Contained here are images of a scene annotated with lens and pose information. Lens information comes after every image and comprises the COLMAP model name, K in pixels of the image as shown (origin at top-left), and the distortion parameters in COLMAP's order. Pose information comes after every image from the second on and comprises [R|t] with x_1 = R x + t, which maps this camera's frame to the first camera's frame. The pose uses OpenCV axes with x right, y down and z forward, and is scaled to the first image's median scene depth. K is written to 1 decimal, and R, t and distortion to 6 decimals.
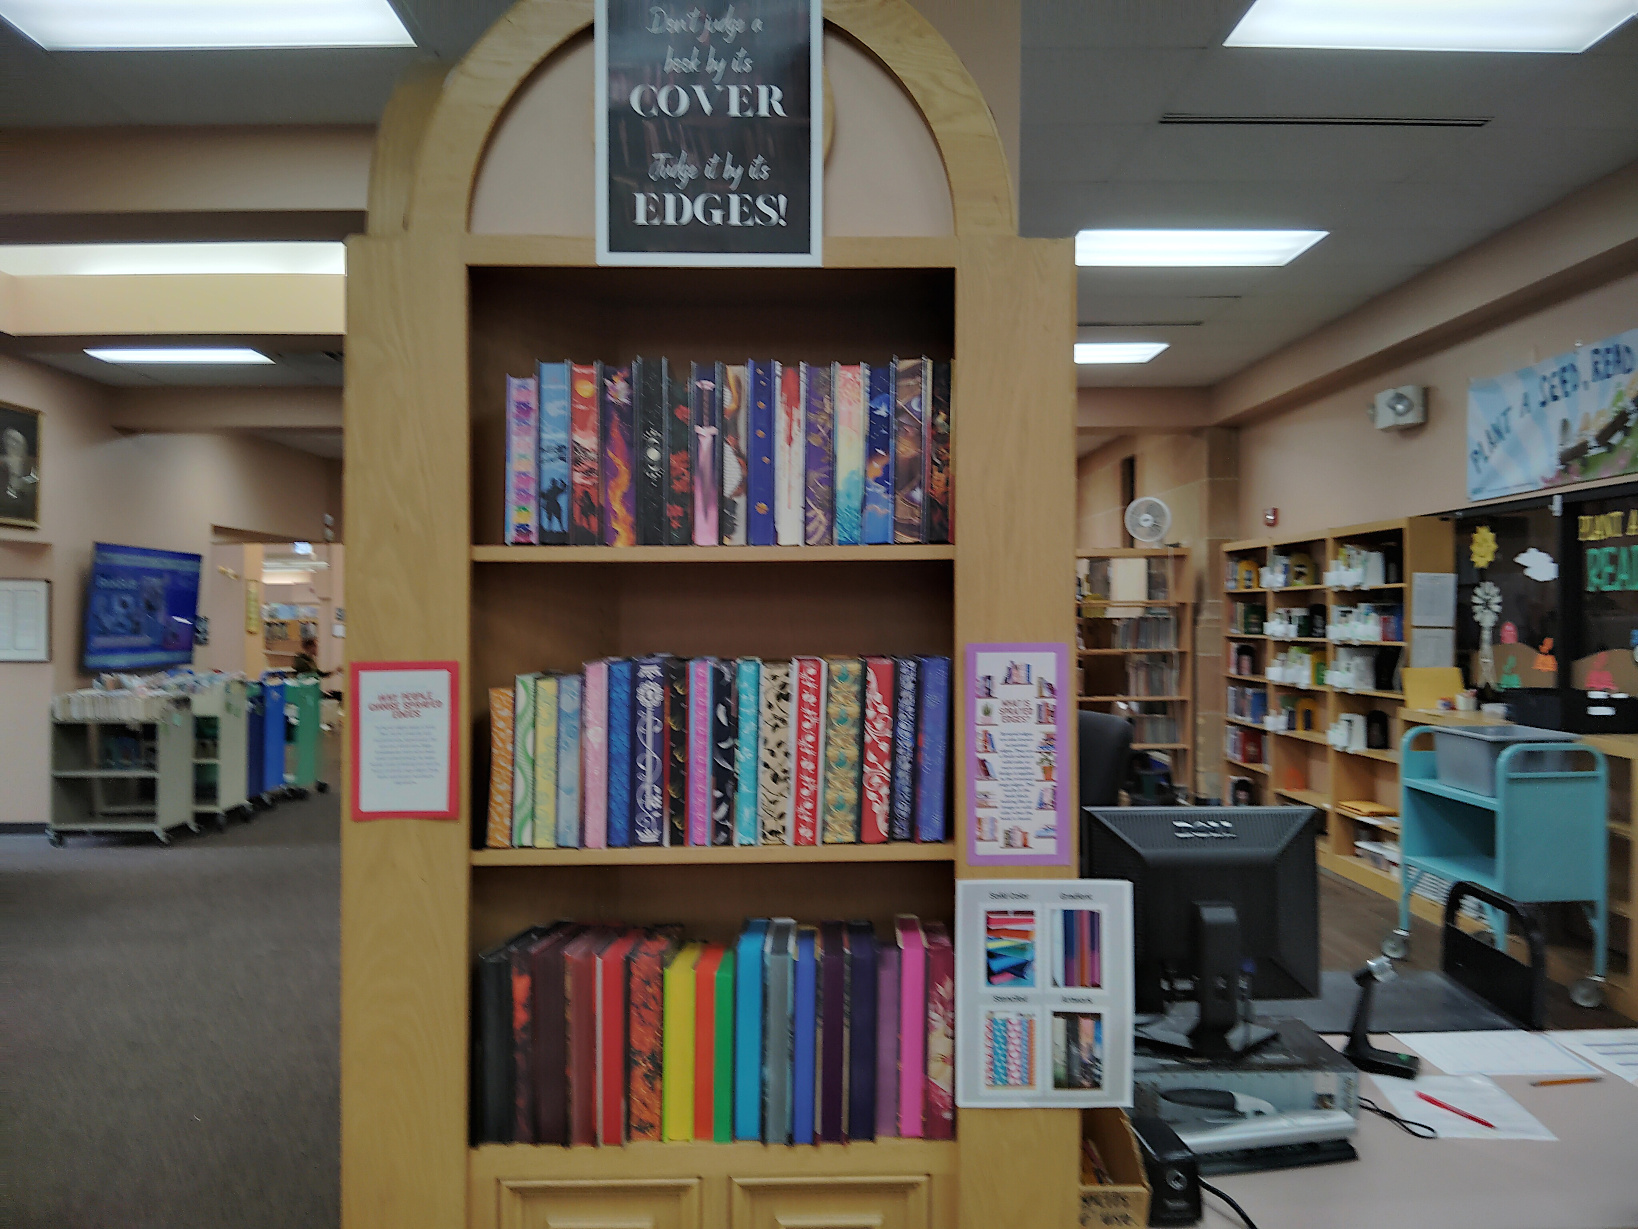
lens RADIAL K [[1300.6, 0, 830.7], [0, 1300.6, 608.4], [0, 0, 1]] dist [0.130220, -0.319250]
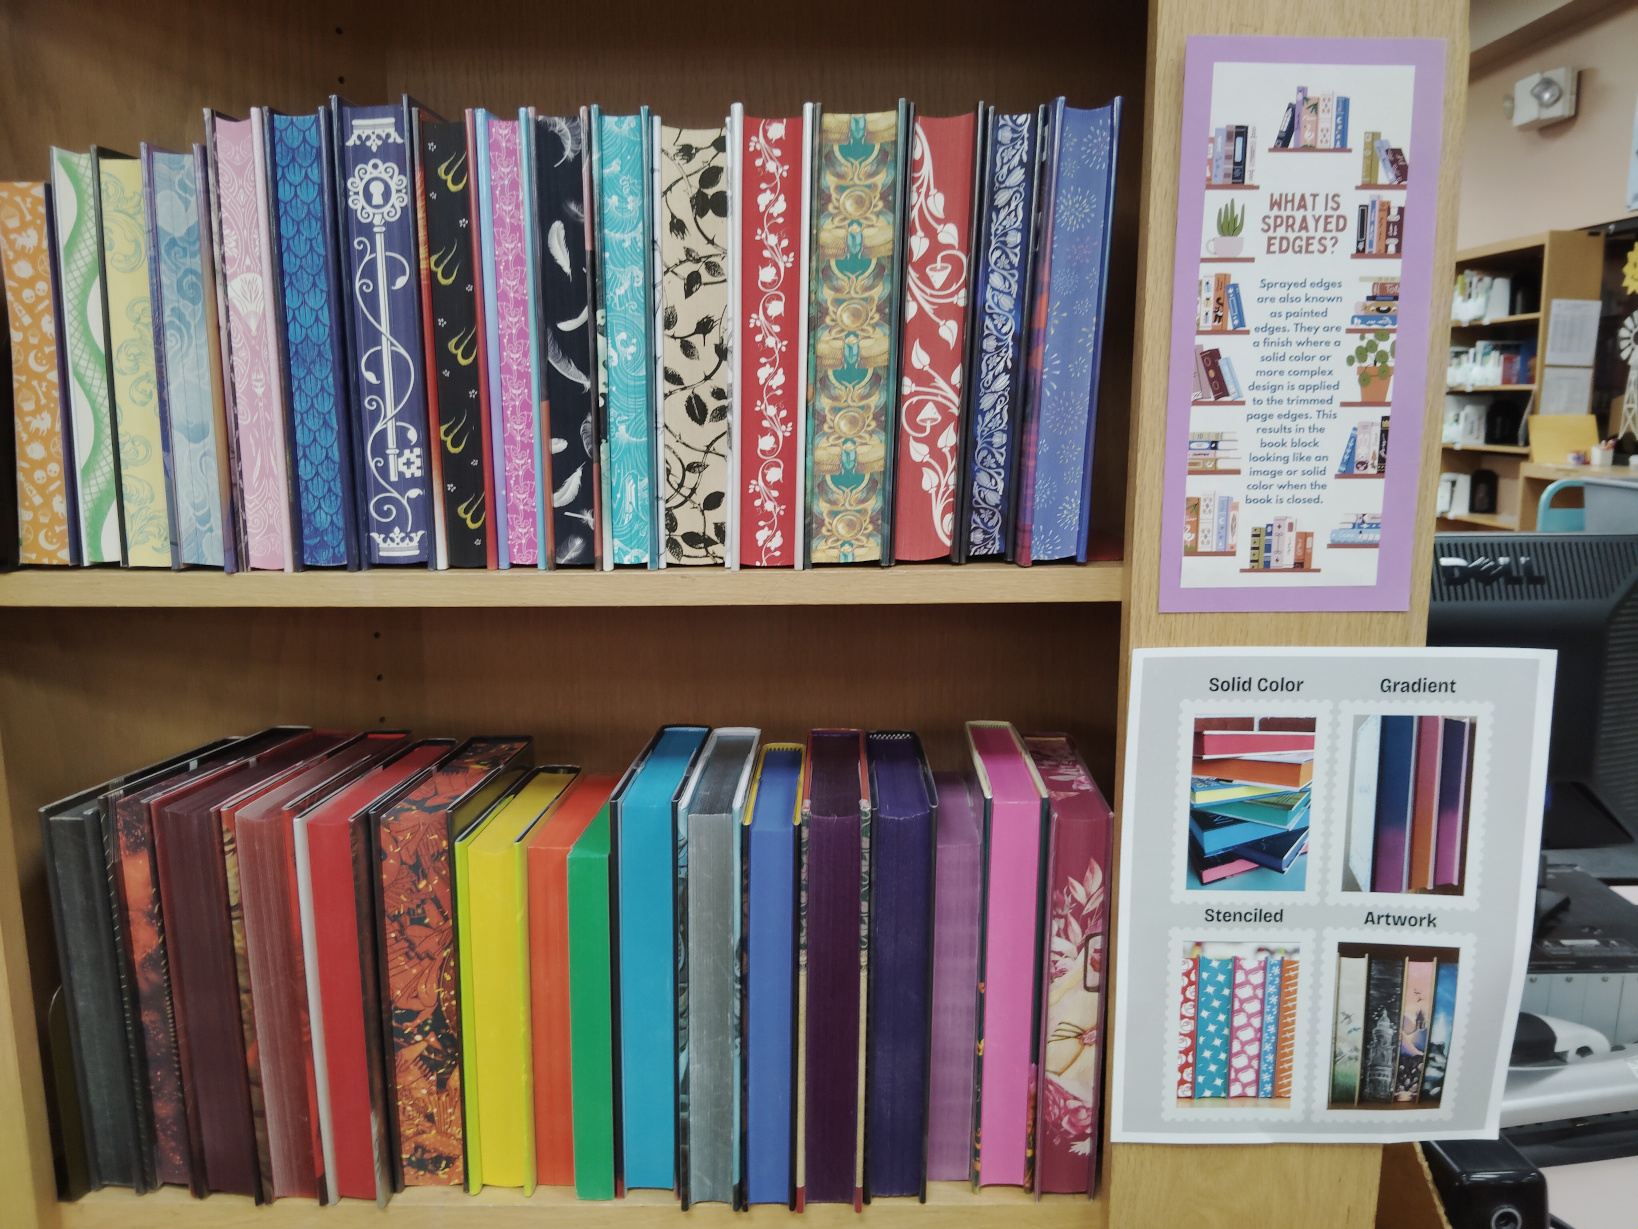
lens RADIAL K [[1173.6, 0, 846.7], [0, 1173.6, 619.2], [0, 0, 1]] dist [-0.009150, -0.008266]
pose [[0.999964, 0.003503, -0.007792, 0.008912], [-0.002169, 0.986283, 0.165048, 0.135809], [0.008263, -0.165025, 0.986255, 0.626176]]
